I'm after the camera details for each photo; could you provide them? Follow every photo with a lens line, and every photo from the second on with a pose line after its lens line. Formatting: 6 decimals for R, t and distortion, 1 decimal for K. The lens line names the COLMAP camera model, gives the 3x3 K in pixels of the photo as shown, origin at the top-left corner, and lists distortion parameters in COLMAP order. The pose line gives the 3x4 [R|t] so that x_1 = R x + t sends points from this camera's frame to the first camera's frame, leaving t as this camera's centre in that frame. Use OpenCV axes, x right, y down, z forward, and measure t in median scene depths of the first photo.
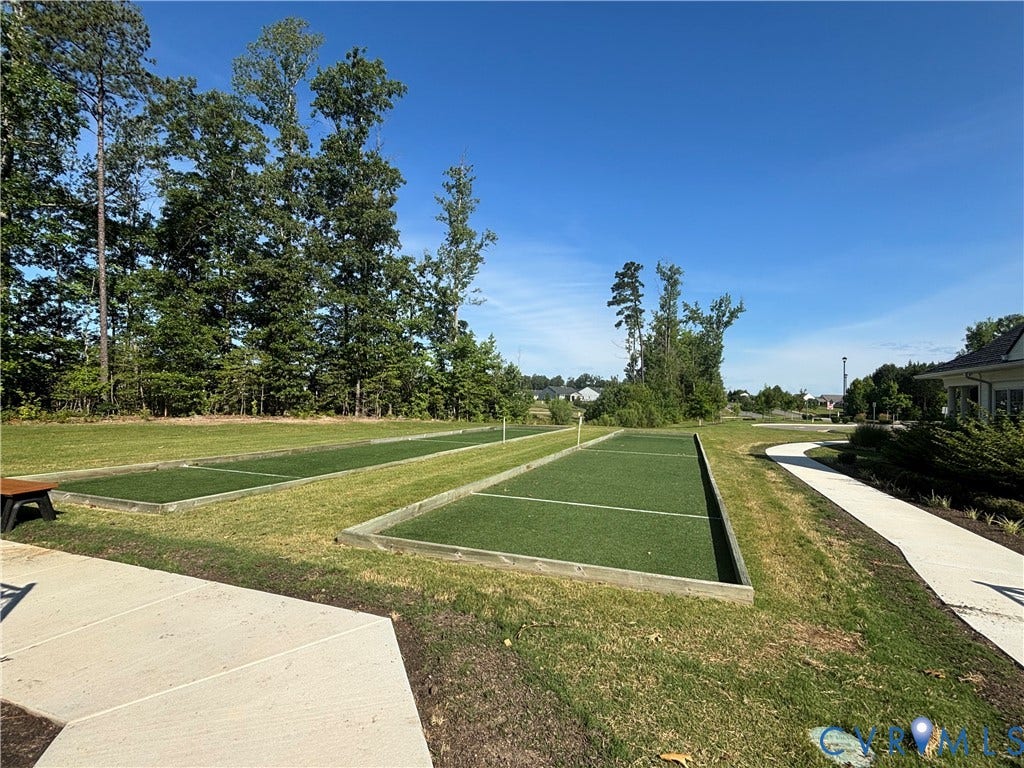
lens RADIAL K [[538.3, 0, 512.0], [0, 538.3, 384.0], [0, 0, 1]] dist [-0.001073, -0.000296]
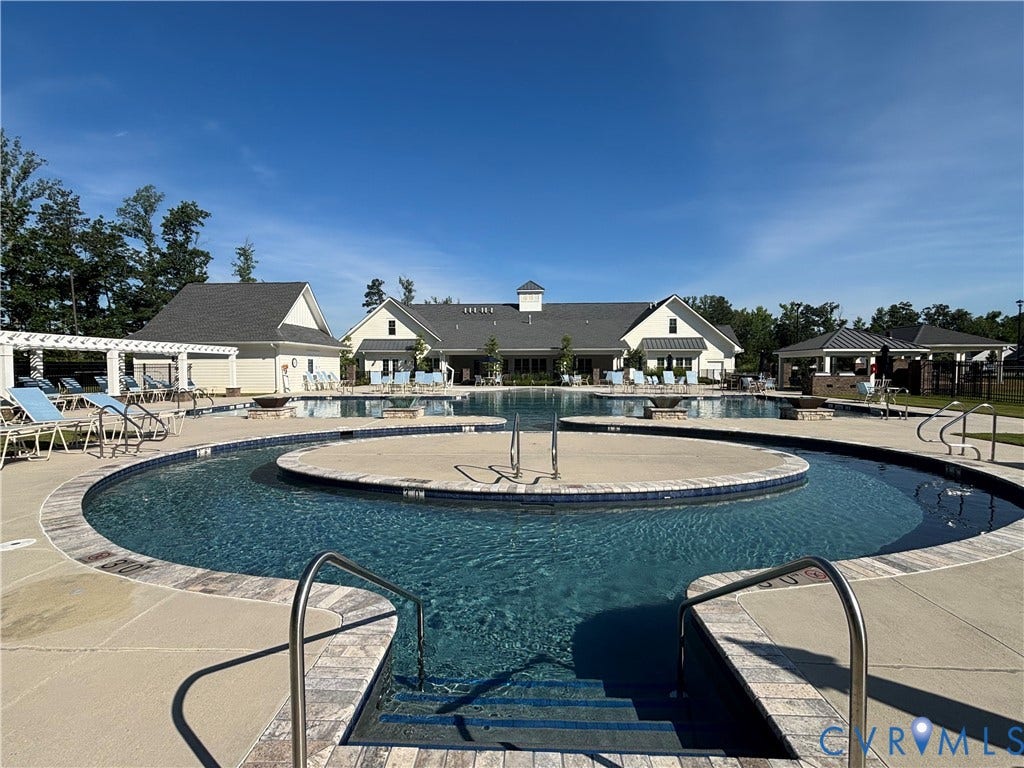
lens RADIAL K [[538.3, 0, 512.0], [0, 538.3, 384.0], [0, 0, 1]] dist [-0.001073, -0.000296]
pose [[0.956736, -0.023474, 0.290010, 0.172124], [0.003440, 0.997583, 0.069398, -0.036017], [-0.290938, -0.065398, 0.954504, -0.791516]]
